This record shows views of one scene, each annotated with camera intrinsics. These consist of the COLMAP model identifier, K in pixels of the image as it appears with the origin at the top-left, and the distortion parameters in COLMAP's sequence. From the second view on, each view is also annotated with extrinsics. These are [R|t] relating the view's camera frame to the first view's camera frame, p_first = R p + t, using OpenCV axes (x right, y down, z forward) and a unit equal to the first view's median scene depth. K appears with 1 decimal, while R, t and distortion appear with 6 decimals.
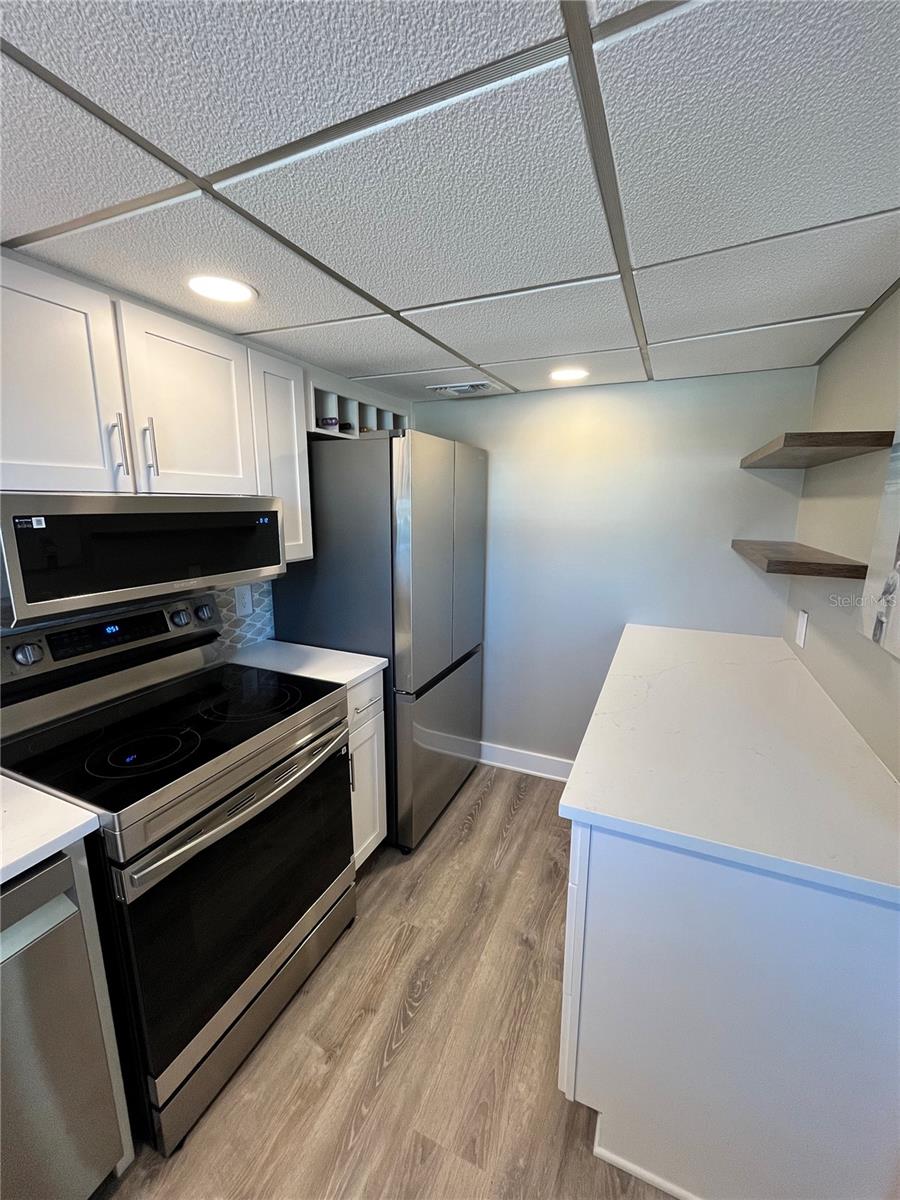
lens RADIAL K [[489.1, 0, 445.8], [0, 489.1, 599.6], [0, 0, 1]] dist [0.002483, 0.000037]
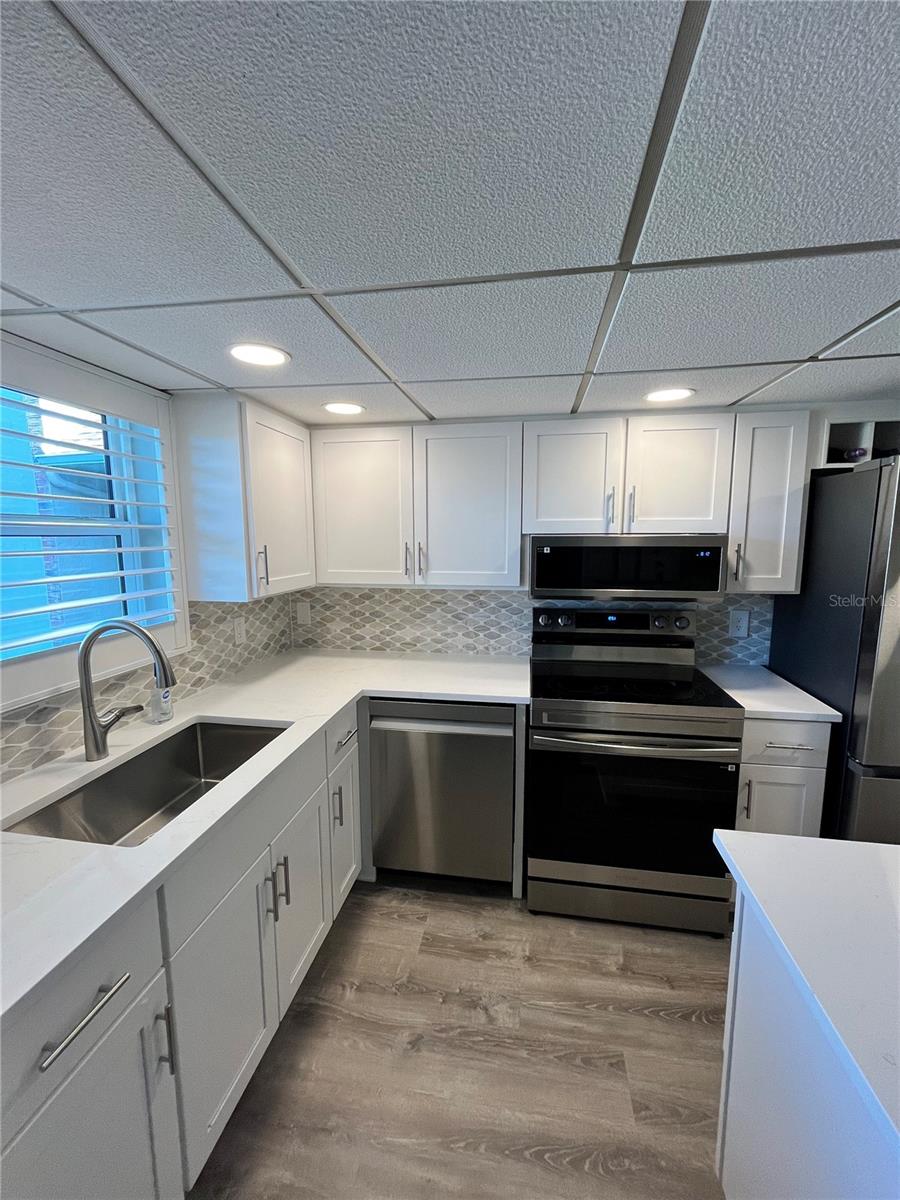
lens RADIAL K [[489.1, 0, 448.8], [0, 489.1, 599.5], [0, 0, 1]] dist [0.002483, 0.000037]
pose [[0.247808, 0.125084, -0.960700, 0.654825], [-0.182282, 0.979940, 0.080571, -0.028891], [0.951507, 0.155152, 0.265637, 0.068908]]
